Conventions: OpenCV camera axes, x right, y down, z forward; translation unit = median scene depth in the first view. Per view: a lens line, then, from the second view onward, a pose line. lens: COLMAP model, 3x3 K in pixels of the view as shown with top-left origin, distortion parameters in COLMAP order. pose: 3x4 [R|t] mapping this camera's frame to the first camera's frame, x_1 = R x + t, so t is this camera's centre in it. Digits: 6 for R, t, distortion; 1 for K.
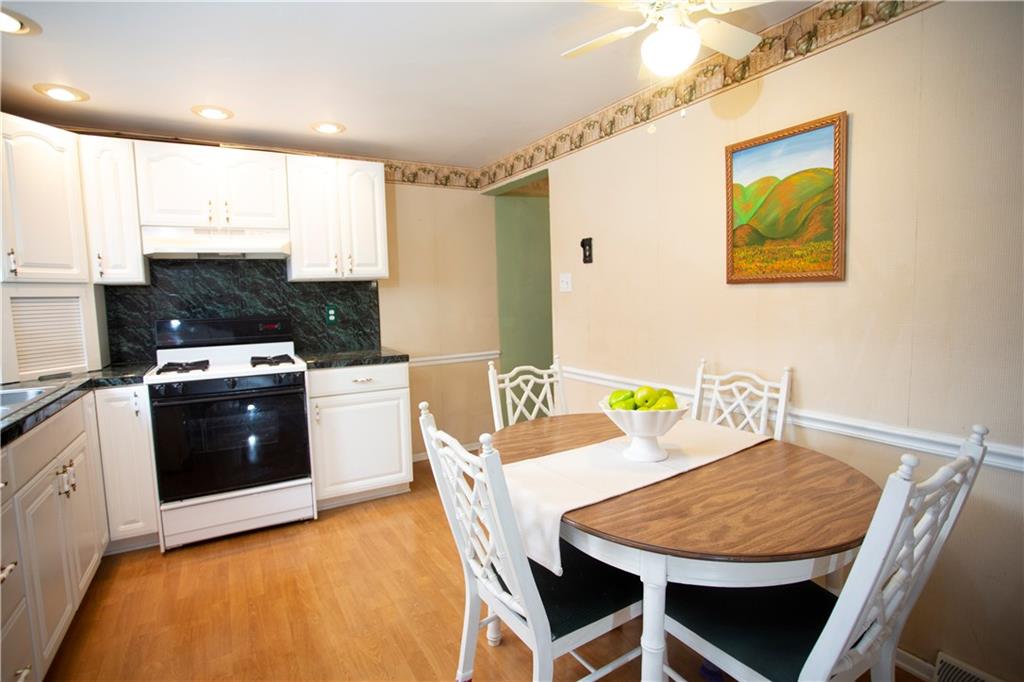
lens RADIAL K [[497.4, 0, 510.1], [0, 497.4, 338.5], [0, 0, 1]] dist [-0.072730, 0.030210]
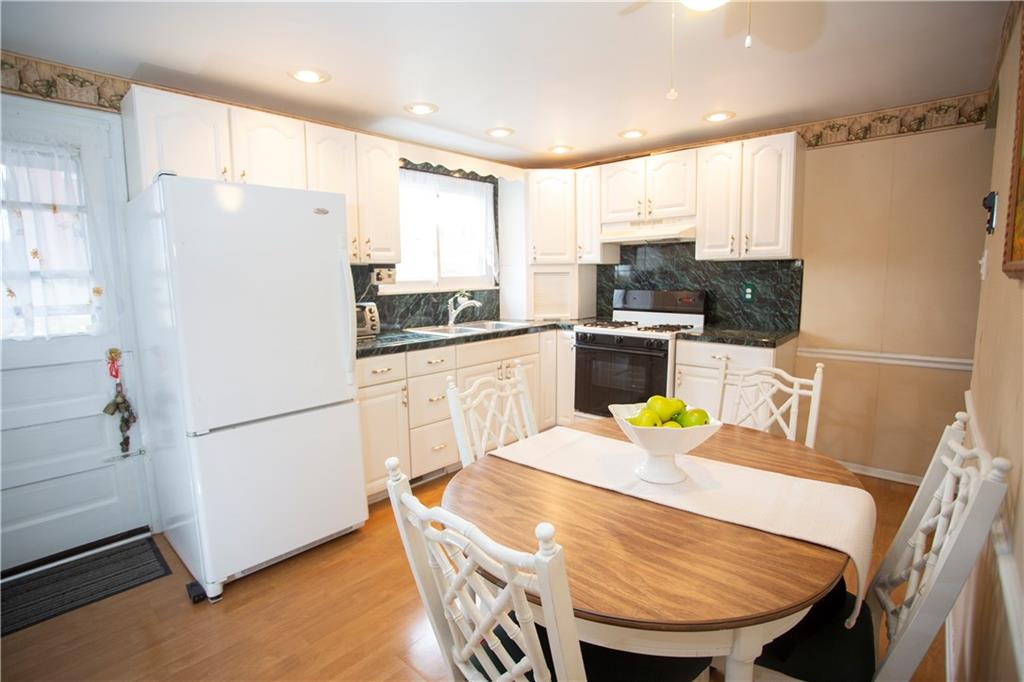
lens RADIAL K [[497.4, 0, 510.1], [0, 497.4, 338.5], [0, 0, 1]] dist [-0.072730, 0.030210]
pose [[0.301236, 0.142542, -0.942835, 0.663115], [-0.077977, 0.989135, 0.124628, -0.061903], [0.950356, 0.035977, 0.309078, 0.311858]]
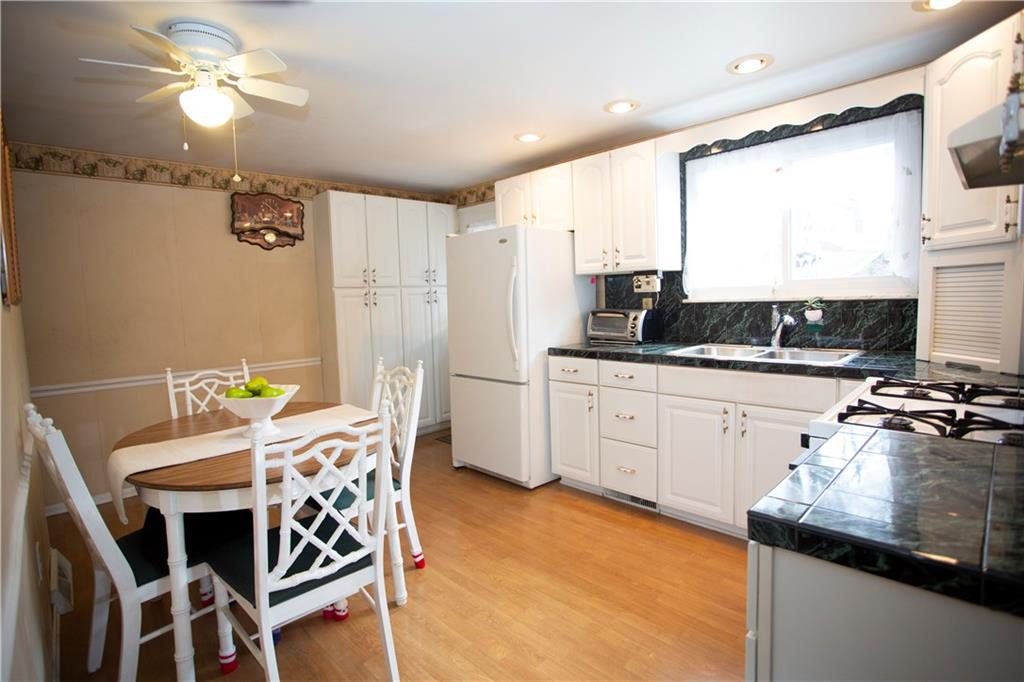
lens RADIAL K [[500.4, 0, 512.0], [0, 500.4, 341.0], [0, 0, 1]] dist [-0.064510, 0.026982]
pose [[-0.966961, 0.081474, -0.241554, -0.038694], [0.038021, 0.983046, 0.179372, -0.132542], [0.252073, 0.164262, -0.953665, 1.547834]]
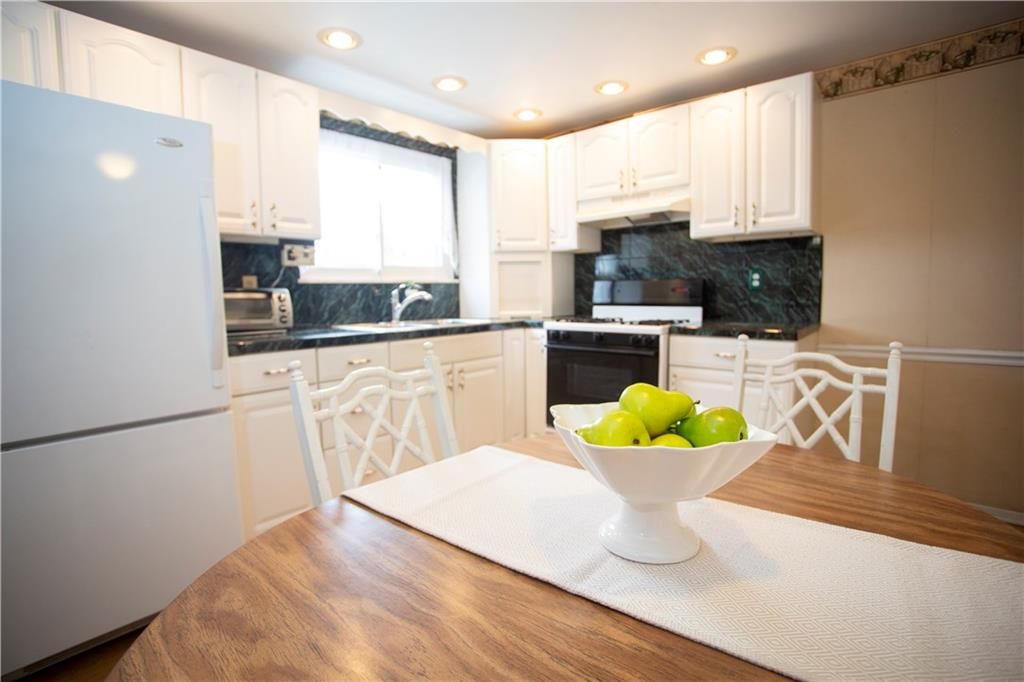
lens RADIAL K [[494.3, 0, 509.4], [0, 494.3, 340.0], [0, 0, 1]] dist [-0.078610, 0.027149]
pose [[0.315455, 0.106739, -0.942918, 0.424020], [-0.073685, 0.993409, 0.087803, 0.018255], [0.946075, 0.041781, 0.321241, 0.490514]]
